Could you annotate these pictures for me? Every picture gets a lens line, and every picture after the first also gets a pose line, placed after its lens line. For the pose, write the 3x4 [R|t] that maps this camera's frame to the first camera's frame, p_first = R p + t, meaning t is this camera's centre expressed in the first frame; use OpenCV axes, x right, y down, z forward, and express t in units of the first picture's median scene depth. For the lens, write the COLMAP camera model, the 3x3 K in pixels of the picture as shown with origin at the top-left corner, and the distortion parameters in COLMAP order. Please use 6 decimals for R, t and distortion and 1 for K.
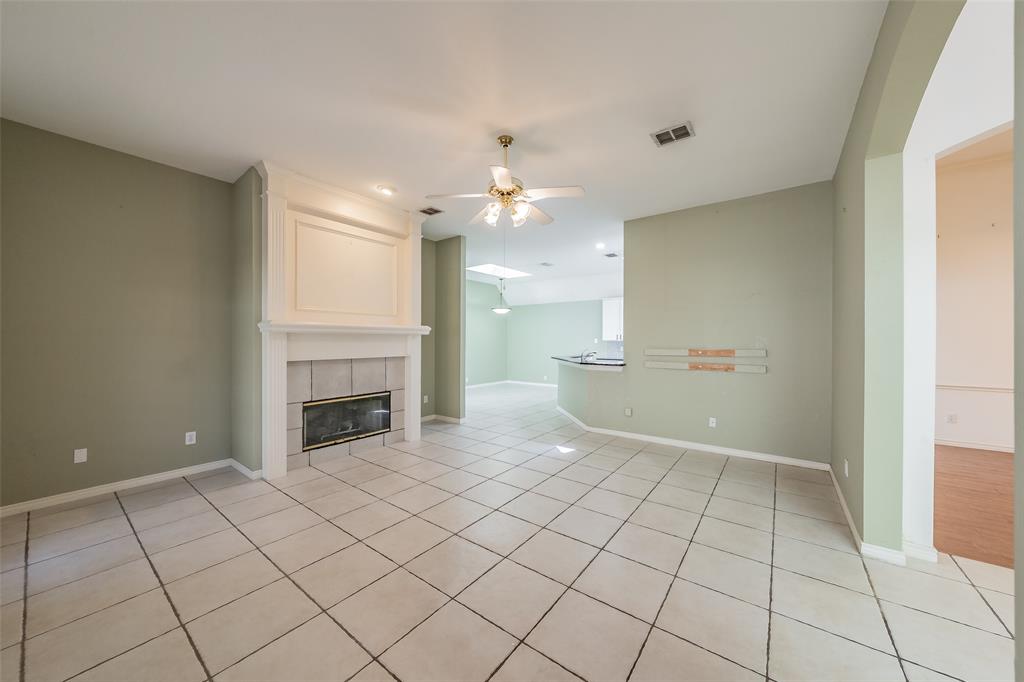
lens RADIAL K [[362.1, 0, 499.9], [0, 362.1, 338.5], [0, 0, 1]] dist [-0.006335, -0.000097]
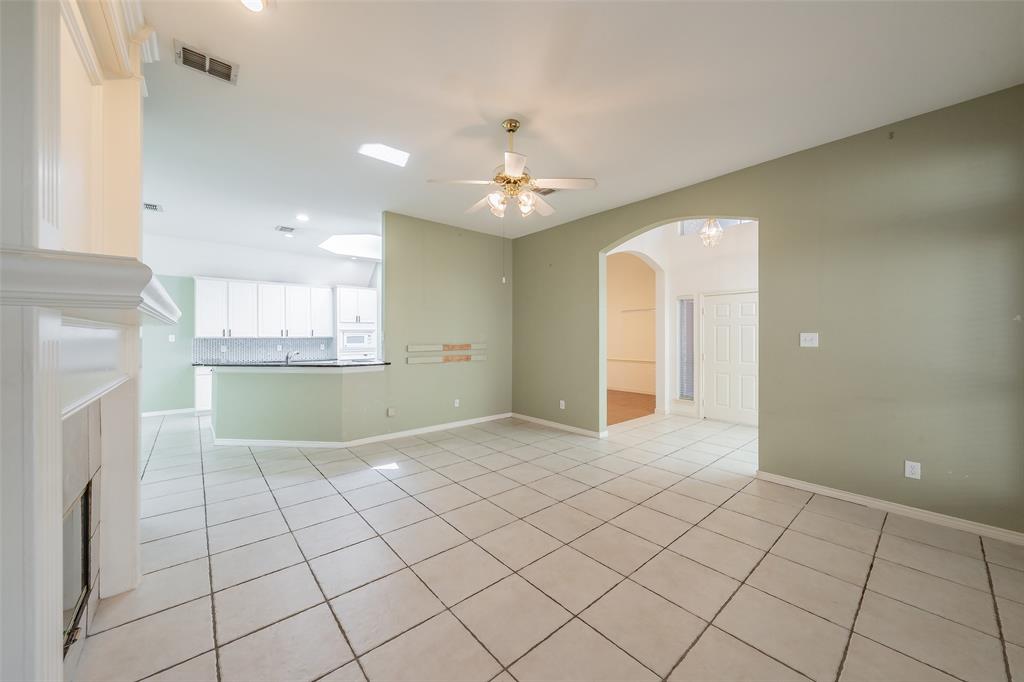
lens RADIAL K [[379.9, 0, 515.7], [0, 379.9, 339.3], [0, 0, 1]] dist [0.000967, 0.000002]
pose [[0.196164, -0.013938, 0.980472, -0.652365], [-0.003799, 0.999881, 0.014974, -0.007461], [-0.980564, -0.006663, 0.196088, 0.545484]]
